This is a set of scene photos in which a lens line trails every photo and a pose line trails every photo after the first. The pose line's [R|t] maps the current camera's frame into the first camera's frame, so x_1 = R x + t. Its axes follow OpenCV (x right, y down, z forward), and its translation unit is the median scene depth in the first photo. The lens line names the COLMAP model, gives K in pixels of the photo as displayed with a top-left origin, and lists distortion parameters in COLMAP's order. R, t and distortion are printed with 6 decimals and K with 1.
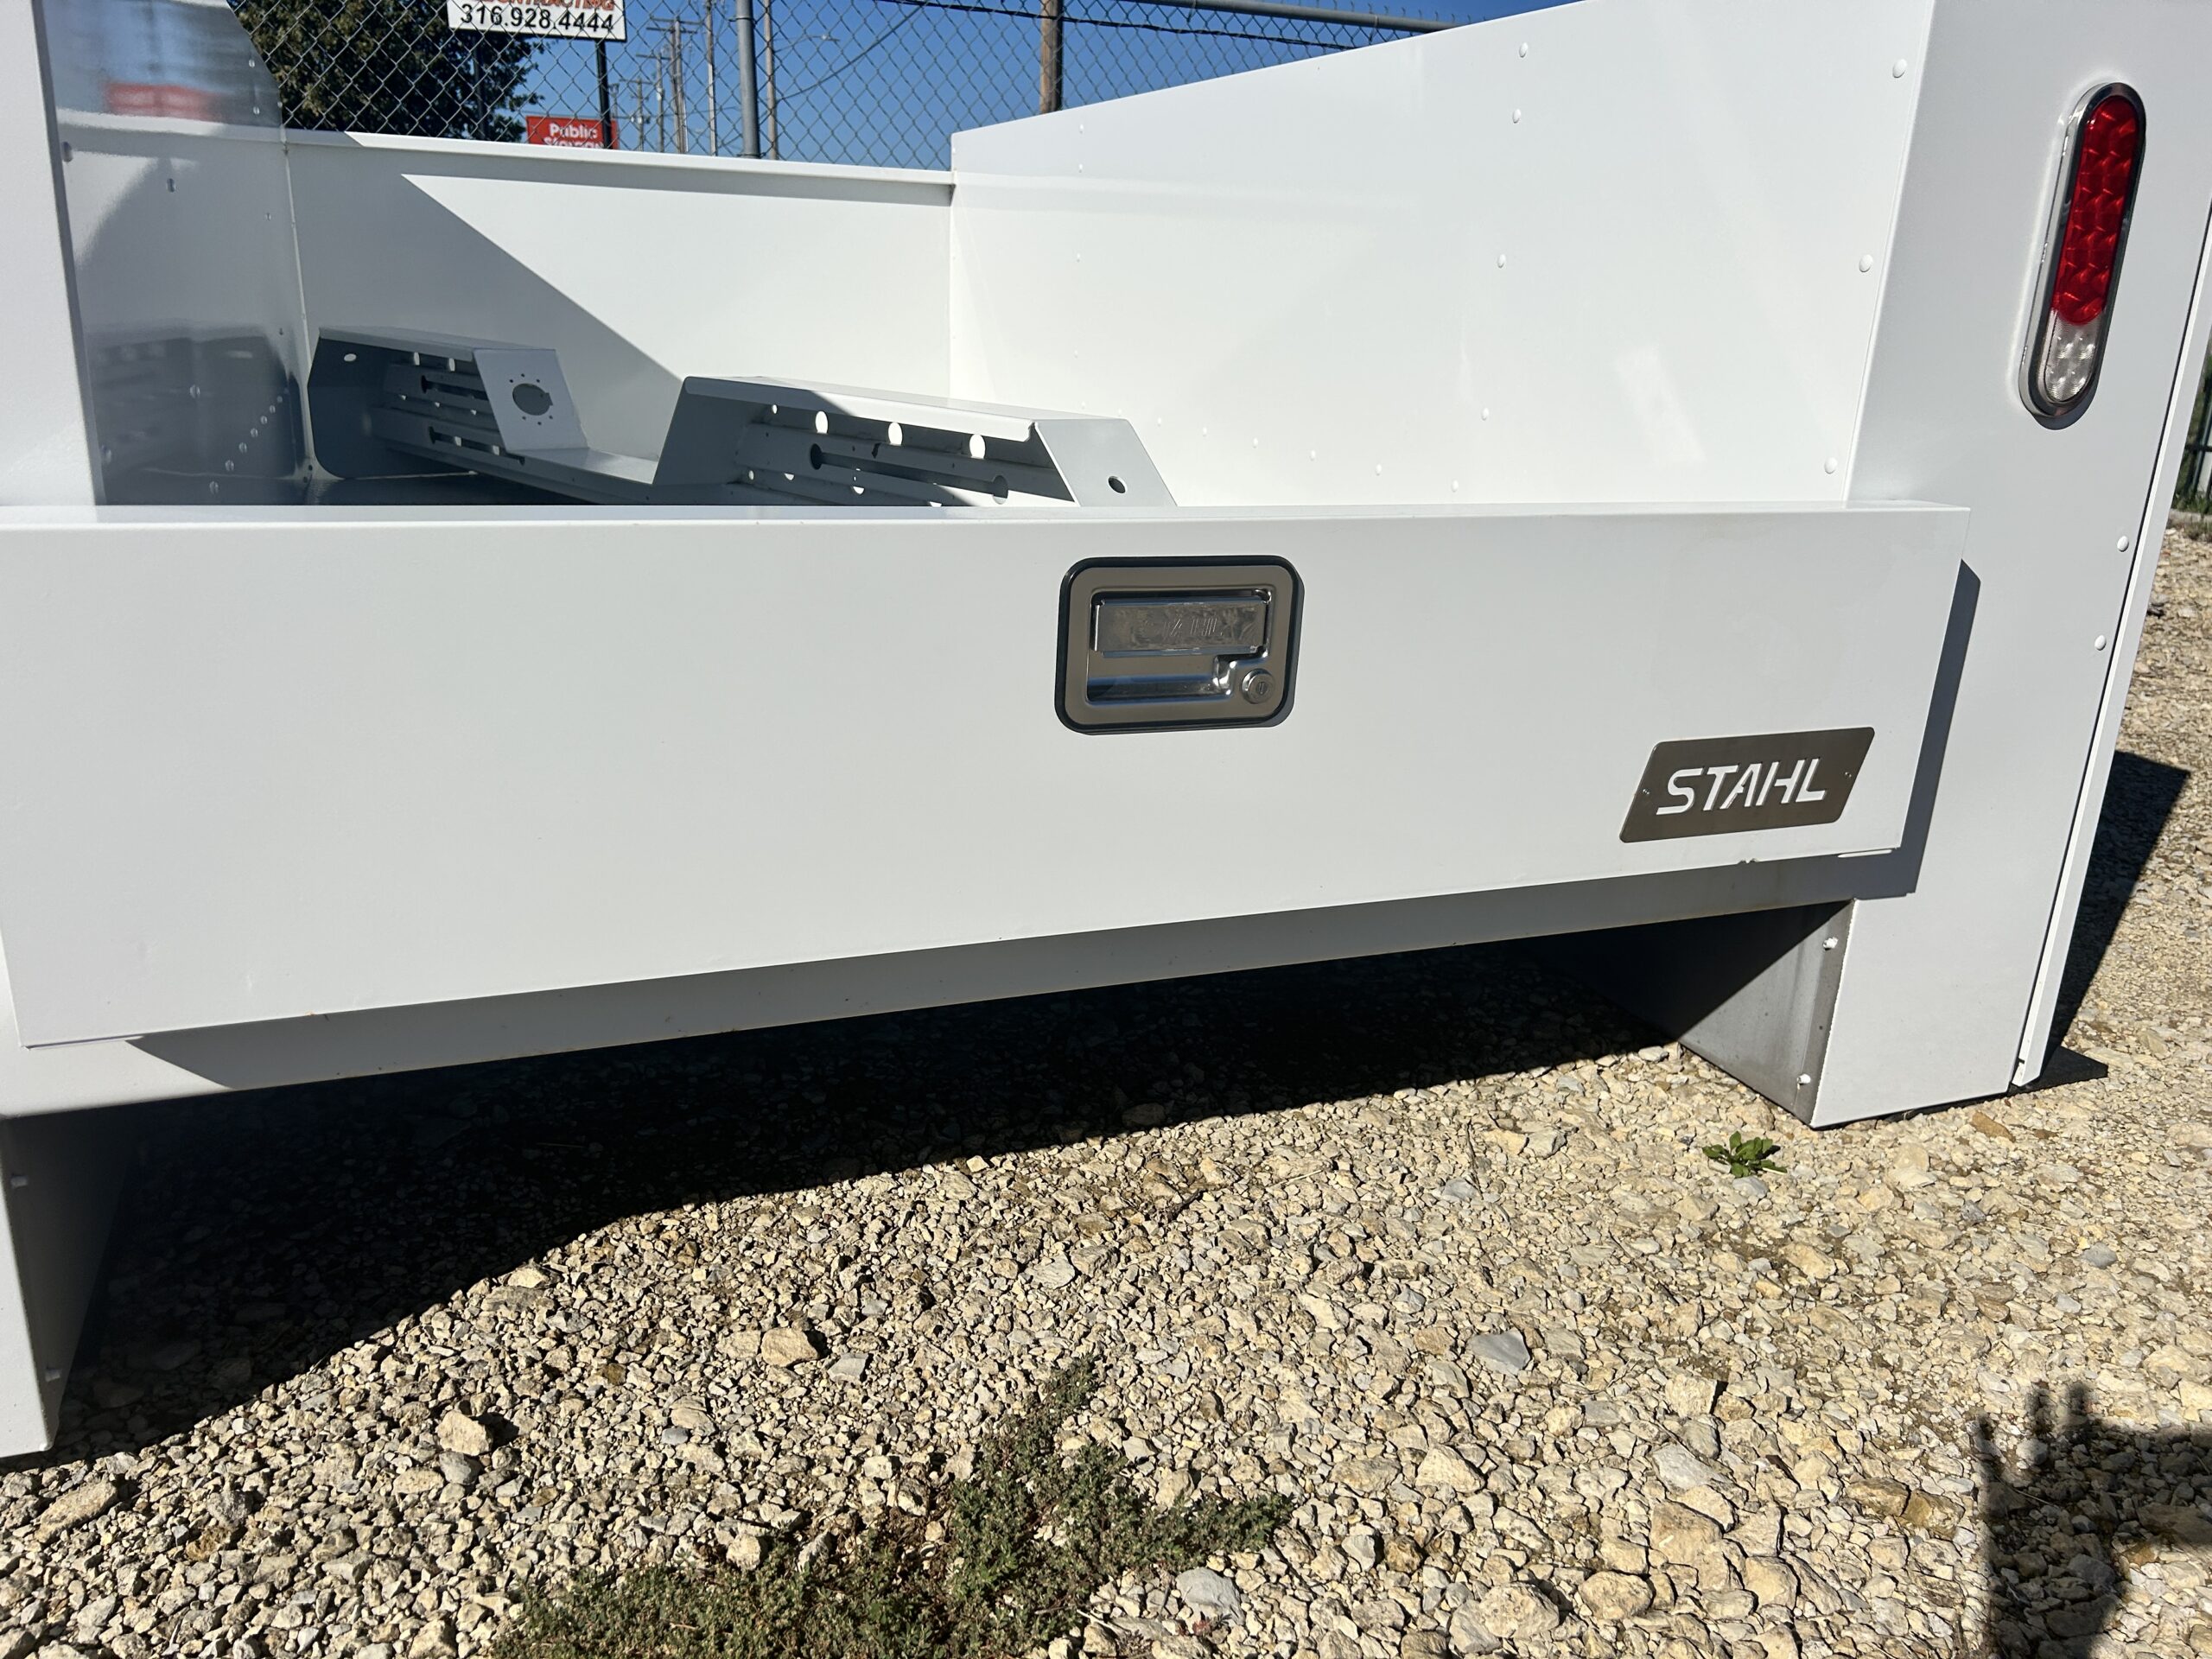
lens RADIAL K [[1660.0, 0, 1109.9], [0, 1660.0, 820.2], [0, 0, 1]] dist [0.036991, -0.047769]
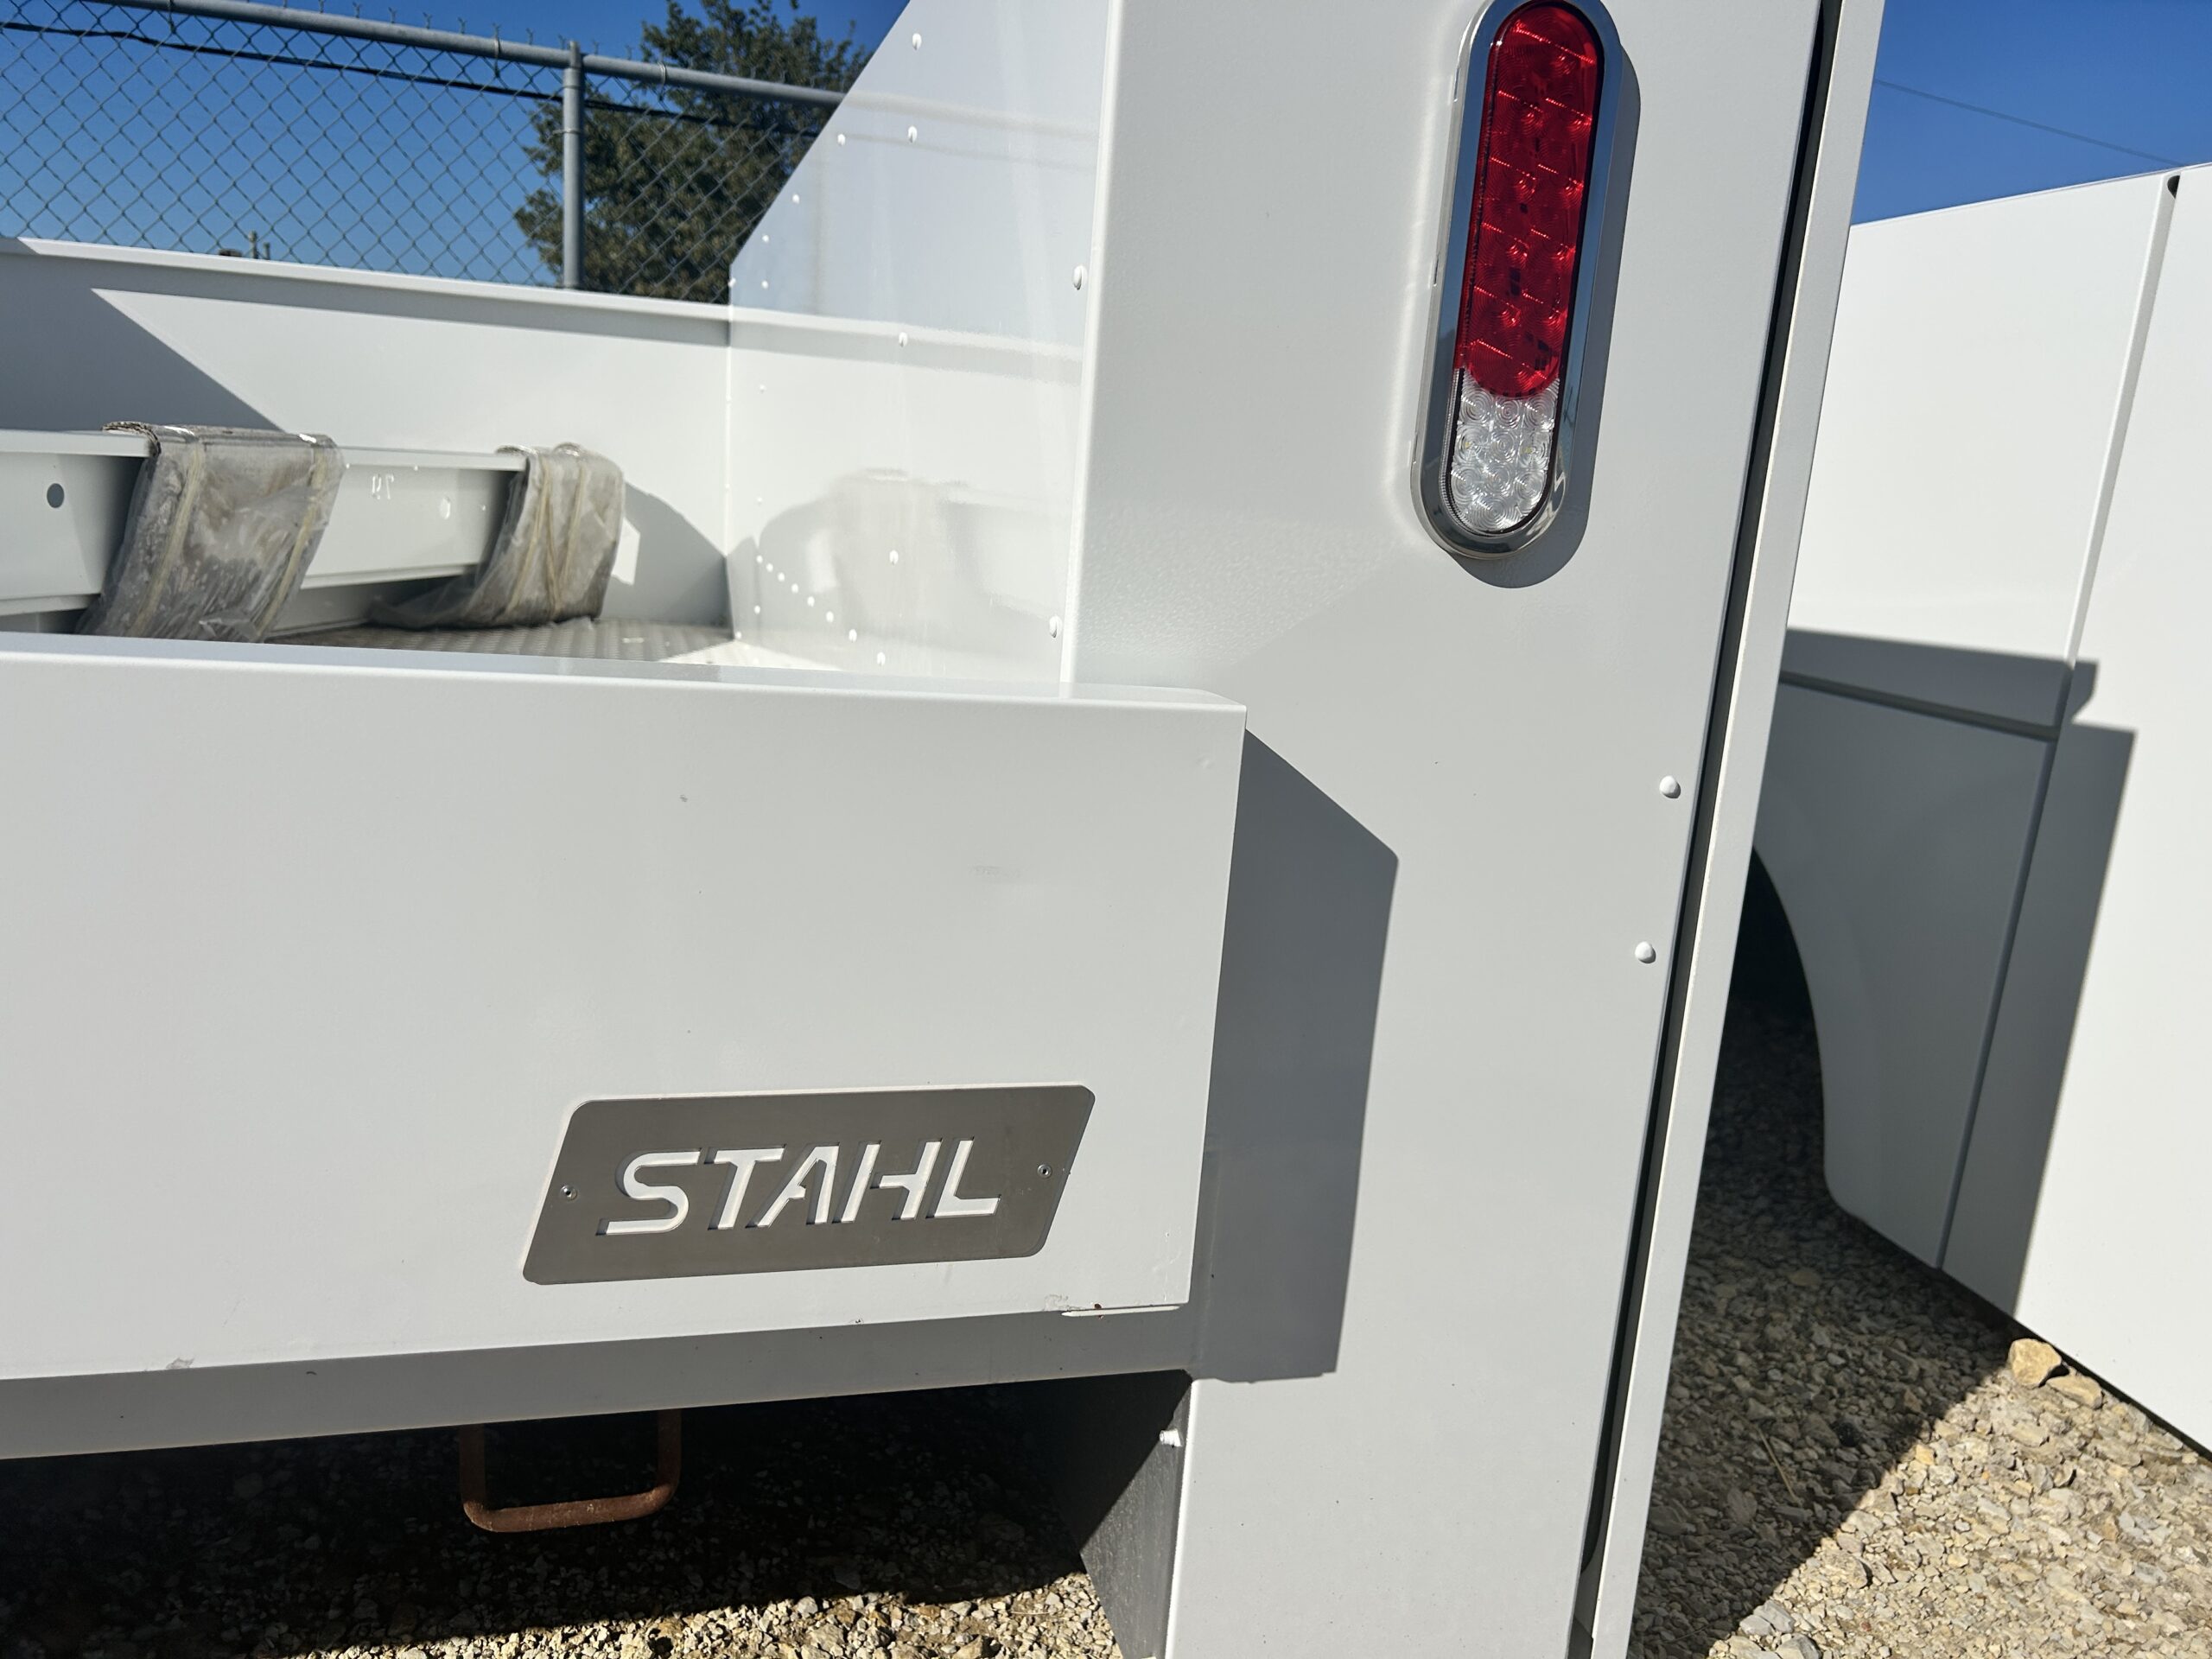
lens RADIAL K [[1660.0, 0, 1110.4], [0, 1660.0, 834.7], [0, 0, 1]] dist [0.036991, -0.047769]
pose [[0.993815, 0.053242, -0.097451, 0.512864], [-0.063557, 0.992333, -0.106003, -0.080946], [0.091060, 0.111541, 0.989579, 0.446144]]
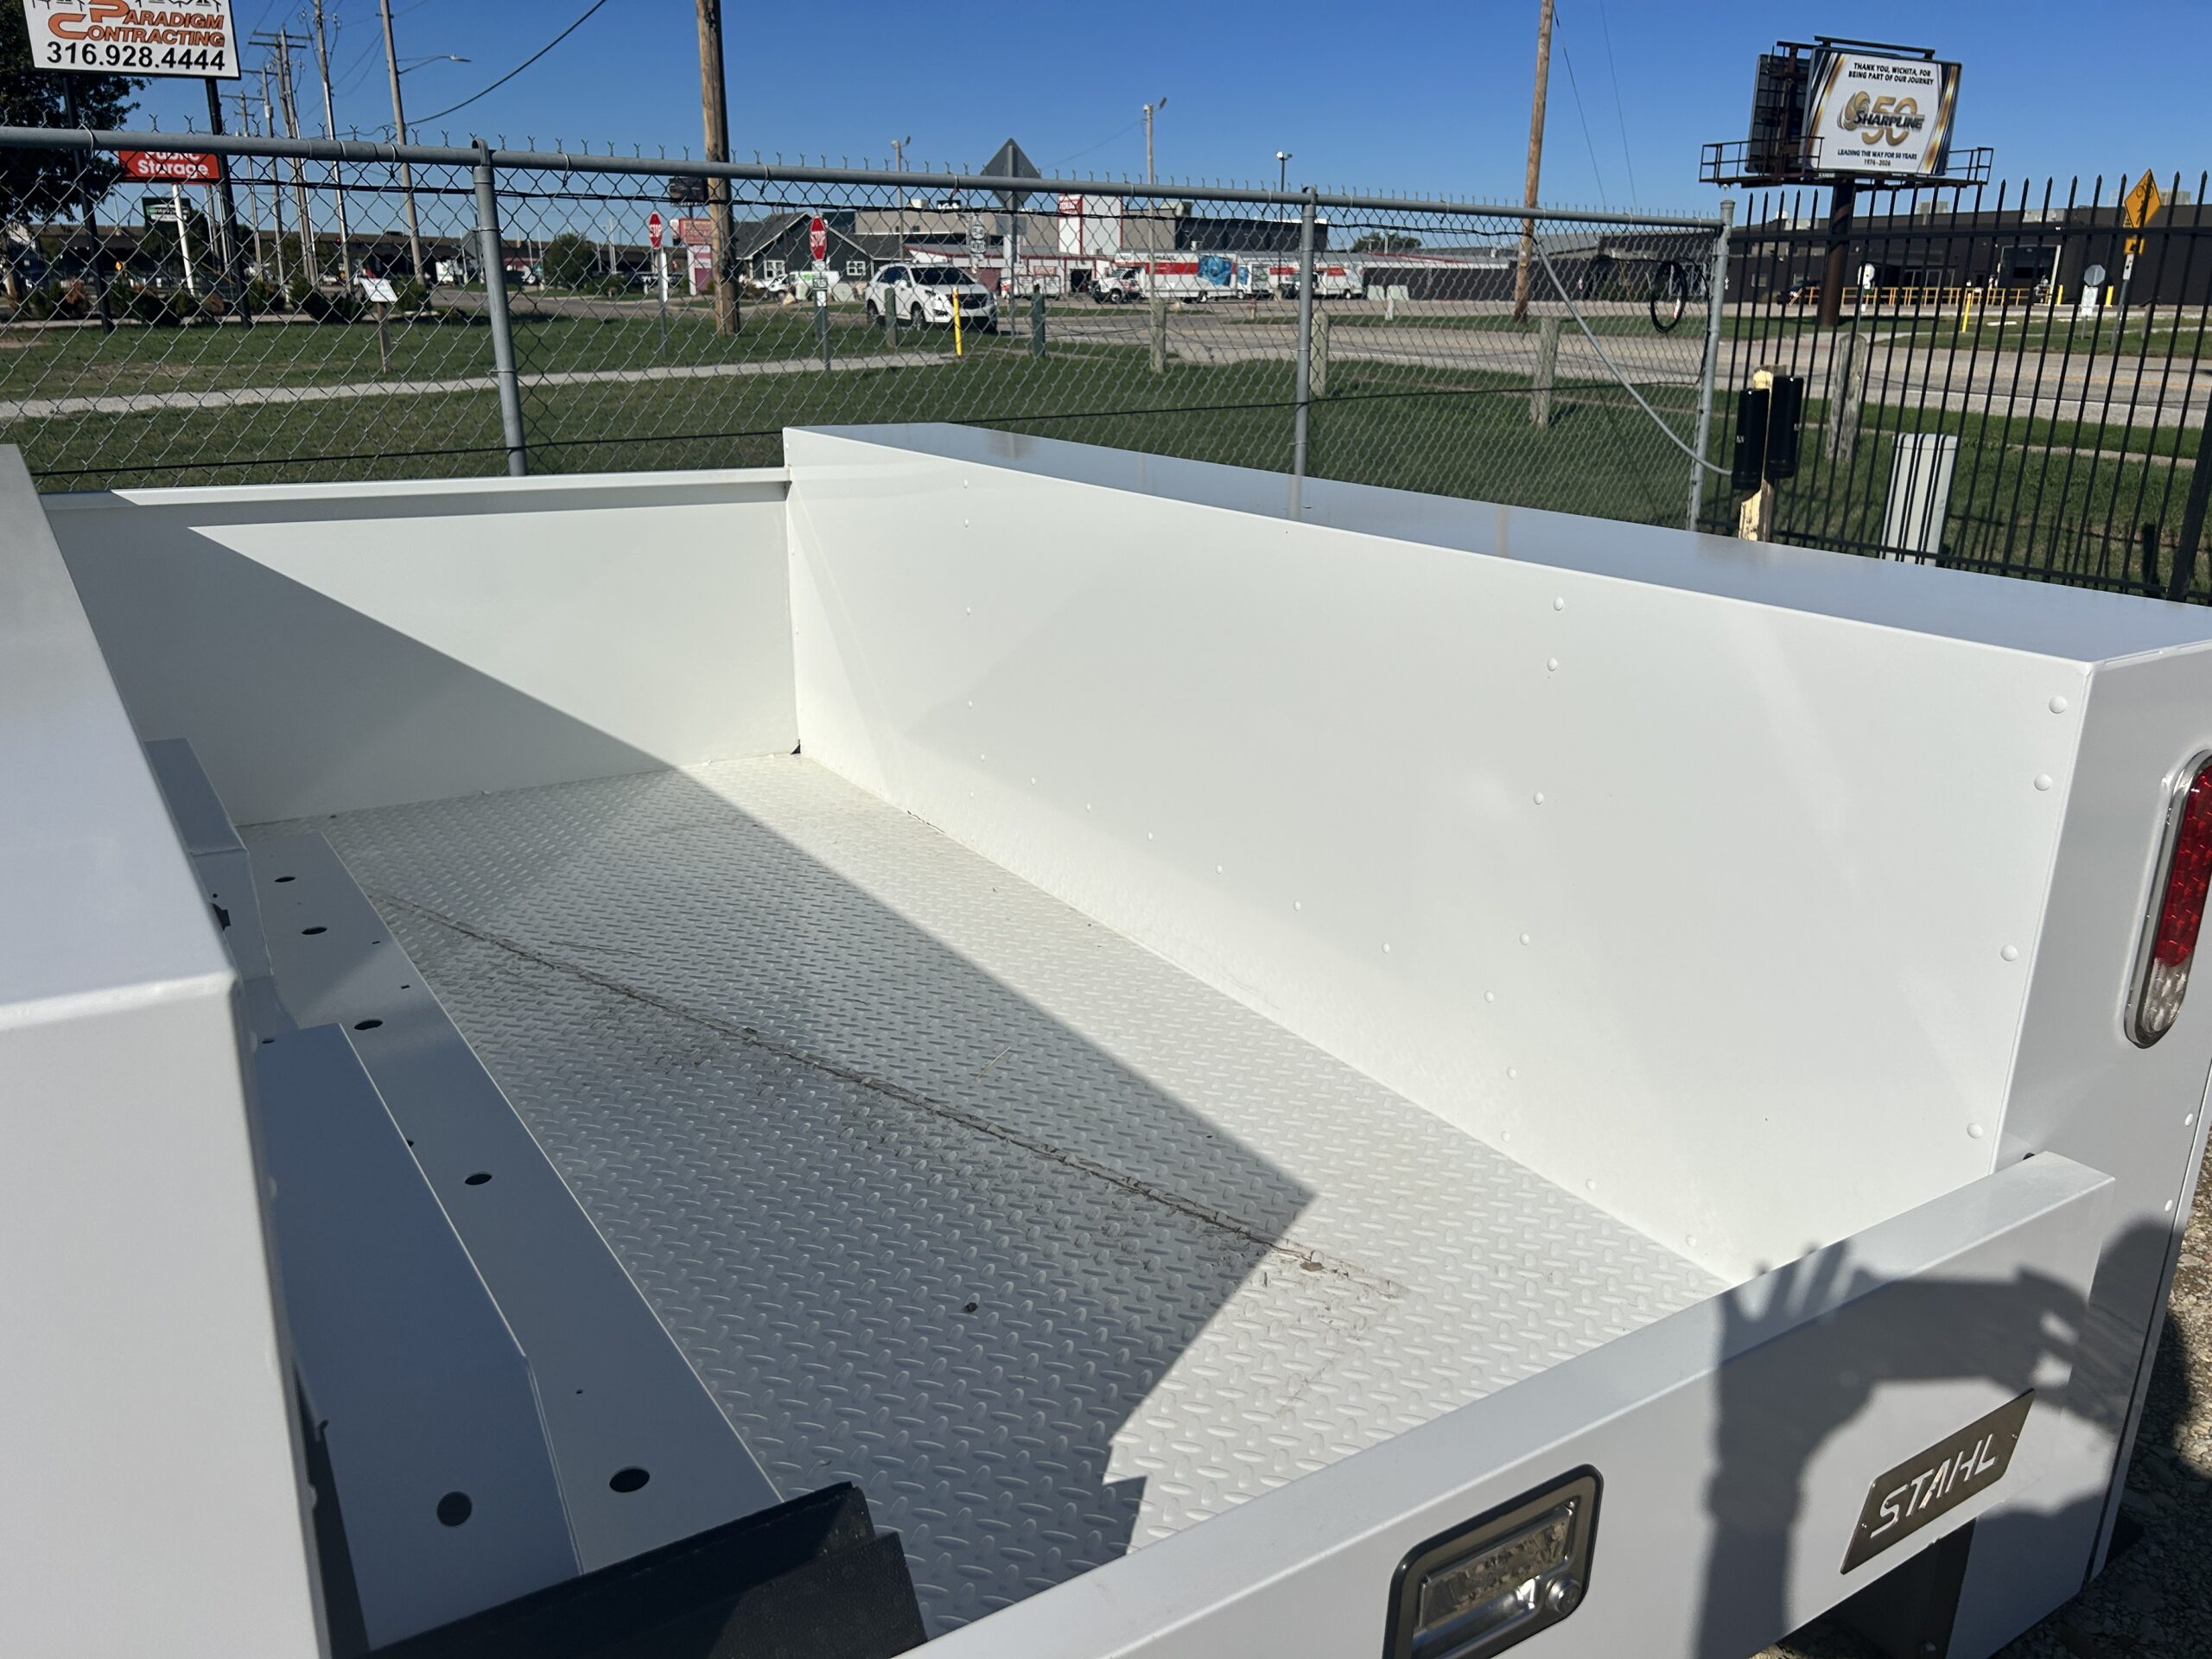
lens RADIAL K [[1660.0, 0, 1092.6], [0, 1660.0, 841.8], [0, 0, 1]] dist [0.036991, -0.047769]
pose [[0.982998, -0.079506, 0.165510, -0.242236], [0.078041, 0.996832, 0.015347, -0.443979], [-0.166206, -0.002169, 0.986089, 0.100098]]
